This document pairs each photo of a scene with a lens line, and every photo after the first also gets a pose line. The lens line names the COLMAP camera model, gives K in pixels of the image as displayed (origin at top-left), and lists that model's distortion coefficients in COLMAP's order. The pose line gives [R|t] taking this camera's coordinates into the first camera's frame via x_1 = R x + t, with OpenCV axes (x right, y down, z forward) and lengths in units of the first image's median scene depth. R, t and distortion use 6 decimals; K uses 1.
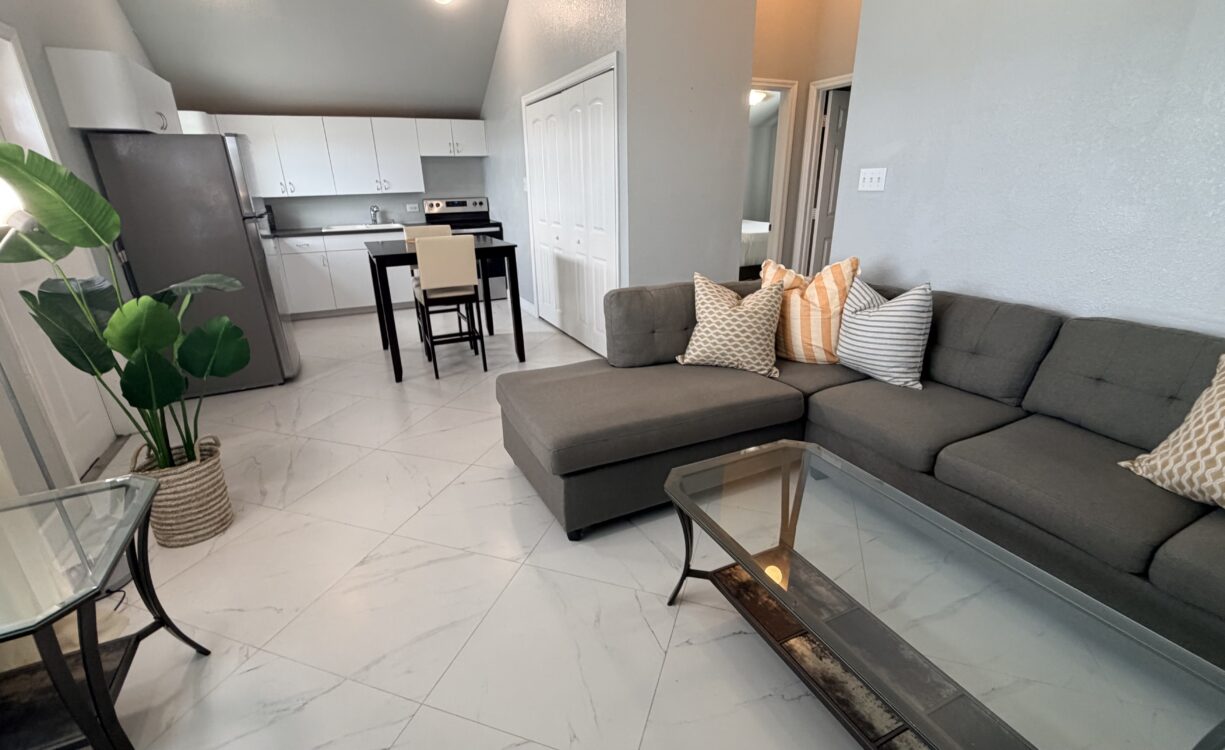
lens RADIAL K [[529.5, 0, 608.1], [0, 529.5, 379.5], [0, 0, 1]] dist [-0.003148, 0.001047]
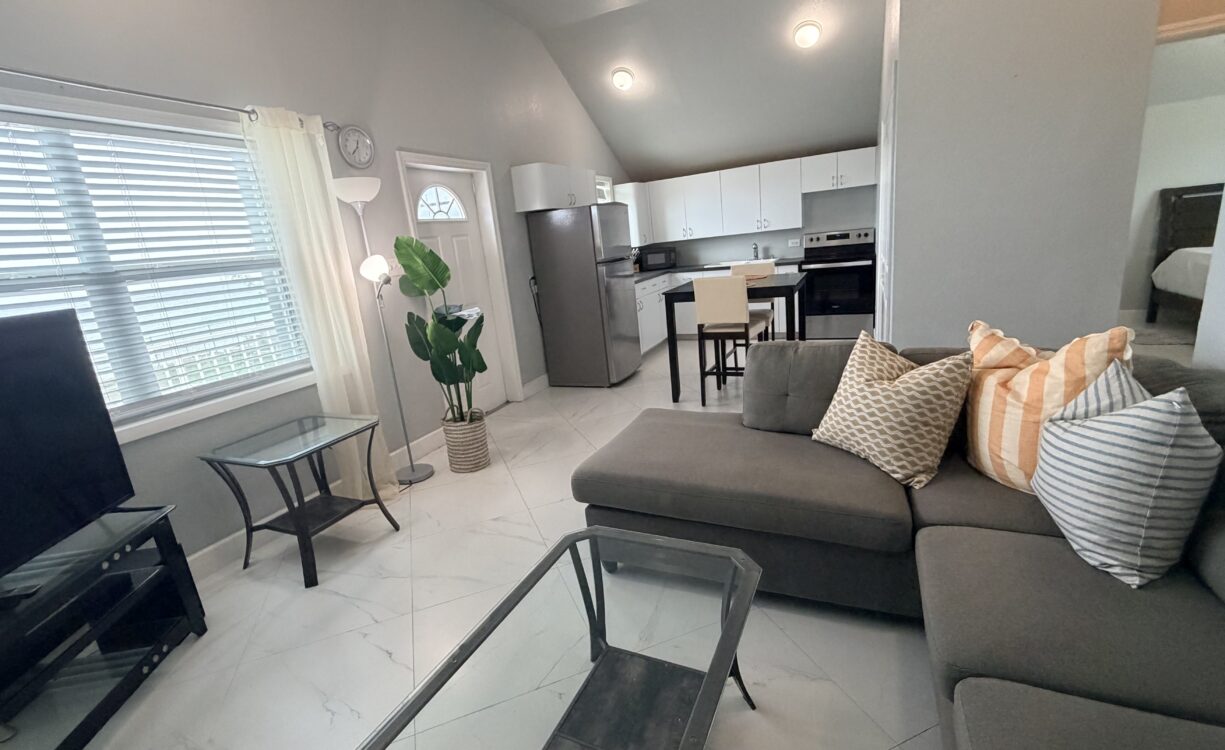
lens RADIAL K [[529.5, 0, 608.1], [0, 529.5, 379.5], [0, 0, 1]] dist [-0.003148, 0.001047]
pose [[0.637224, 0.153028, -0.755333, 0.540554], [-0.186821, 0.981528, 0.041246, -0.094227], [0.747693, 0.114829, 0.654041, 0.211346]]
